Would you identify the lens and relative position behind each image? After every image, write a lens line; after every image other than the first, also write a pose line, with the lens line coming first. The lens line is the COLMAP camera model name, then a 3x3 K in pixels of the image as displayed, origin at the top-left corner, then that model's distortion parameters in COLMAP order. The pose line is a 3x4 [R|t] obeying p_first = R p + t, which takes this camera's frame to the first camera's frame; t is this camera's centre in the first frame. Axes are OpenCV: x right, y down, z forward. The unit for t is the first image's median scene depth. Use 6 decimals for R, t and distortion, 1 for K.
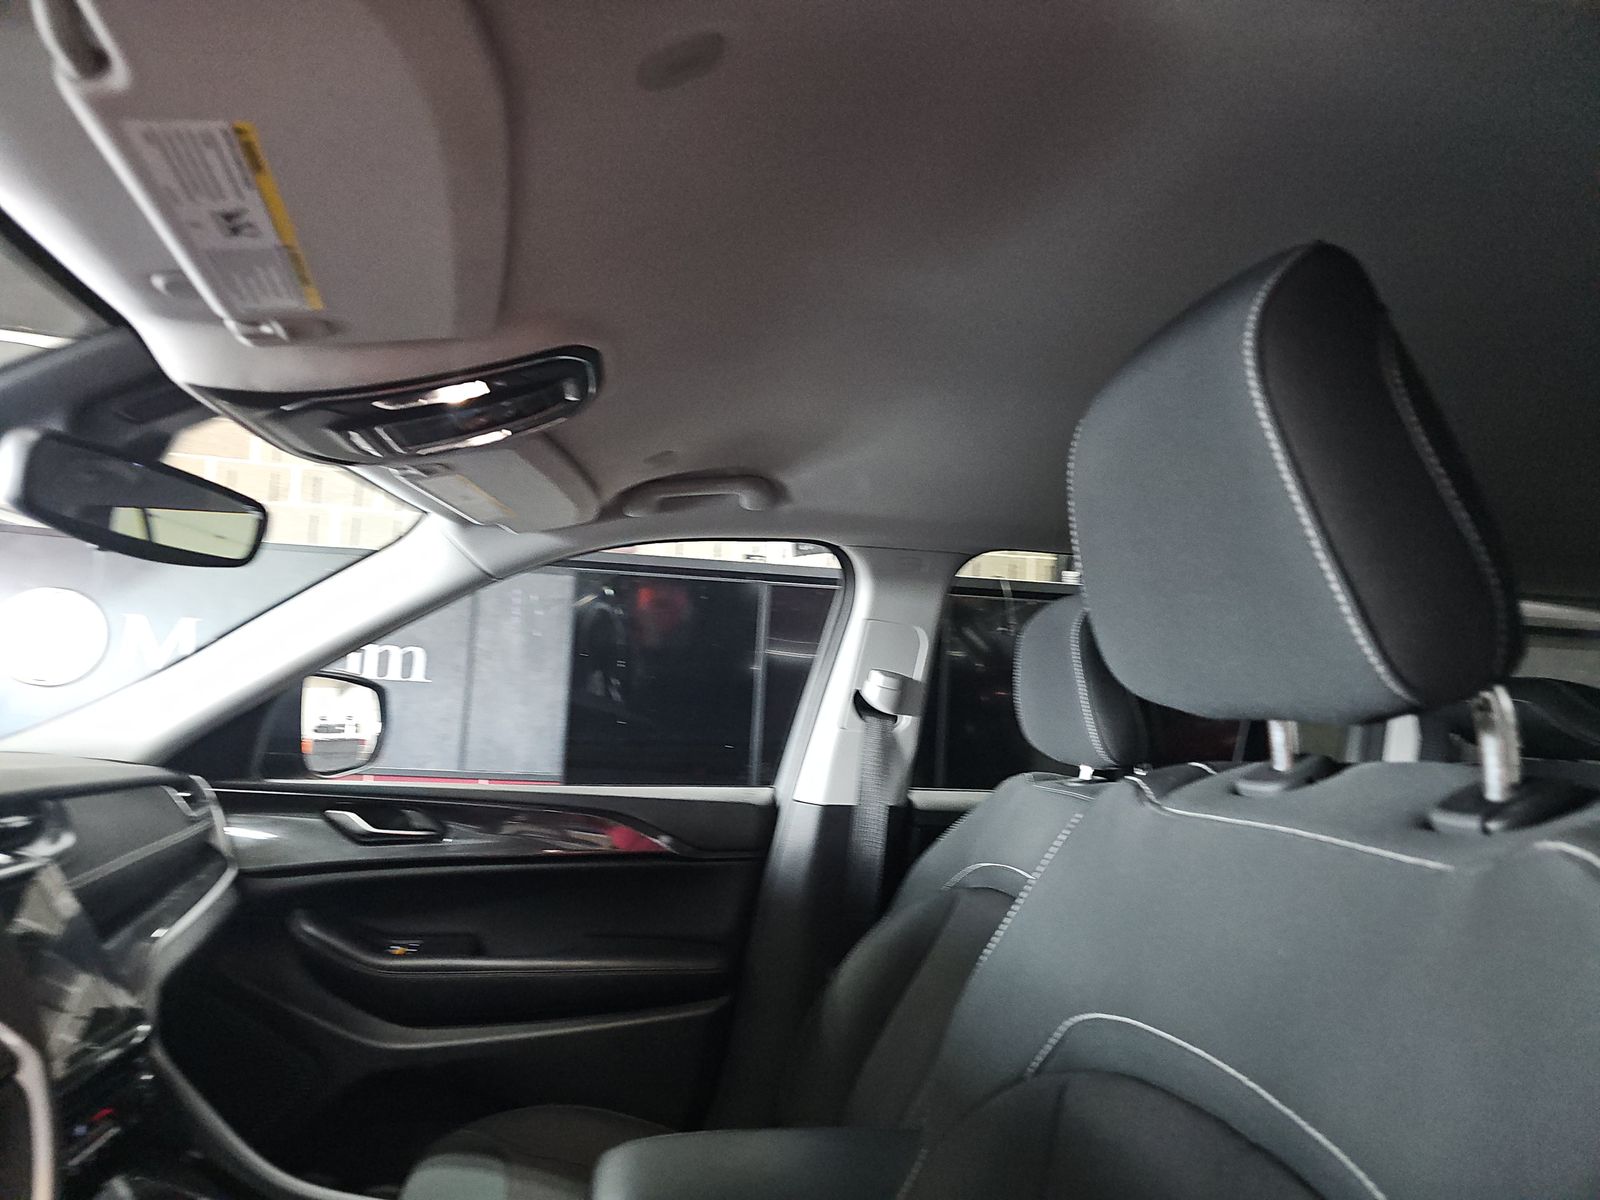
lens RADIAL K [[1039.9, 0, 789.1], [0, 1039.9, 595.3], [0, 0, 1]] dist [0.045913, -0.000450]
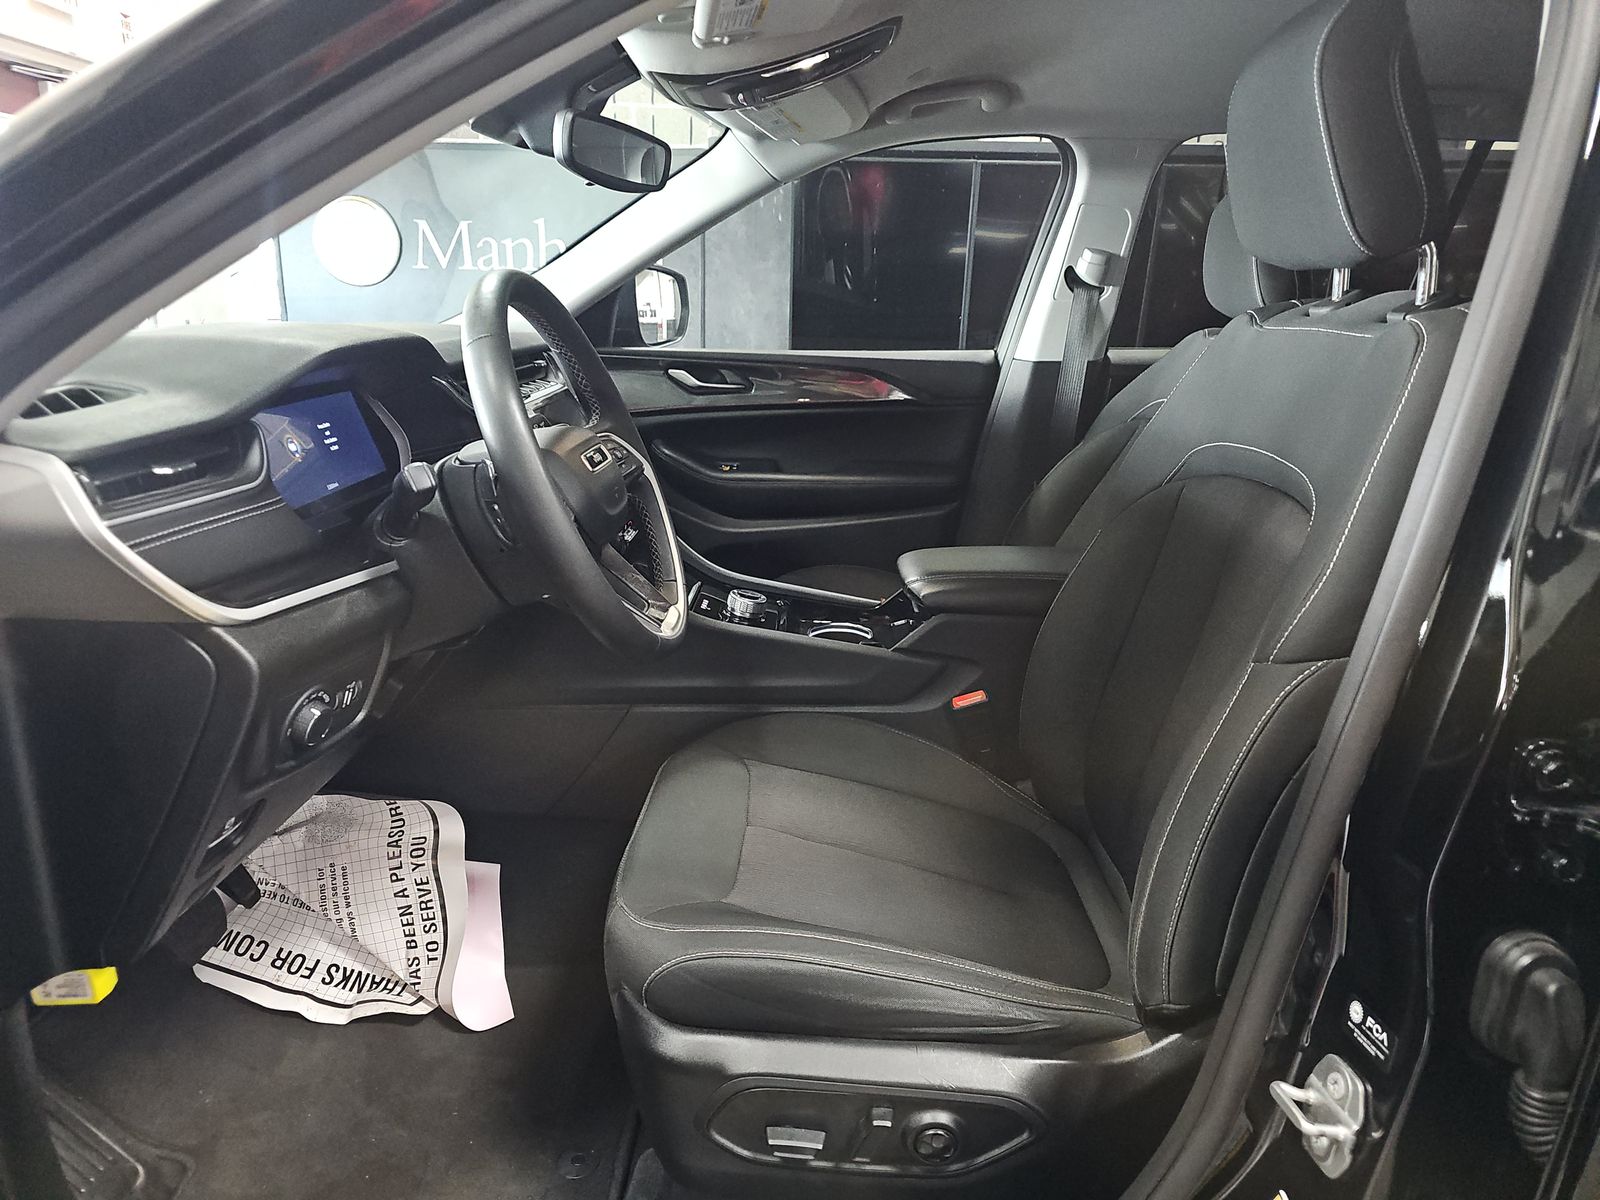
lens RADIAL K [[1039.9, 0, 789.1], [0, 1039.9, 595.3], [0, 0, 1]] dist [0.045913, -0.000450]
pose [[0.984242, 0.025001, -0.175051, -0.034223], [0.042847, 0.926734, 0.373267, -0.025466], [0.171558, -0.374886, 0.911059, -0.334467]]
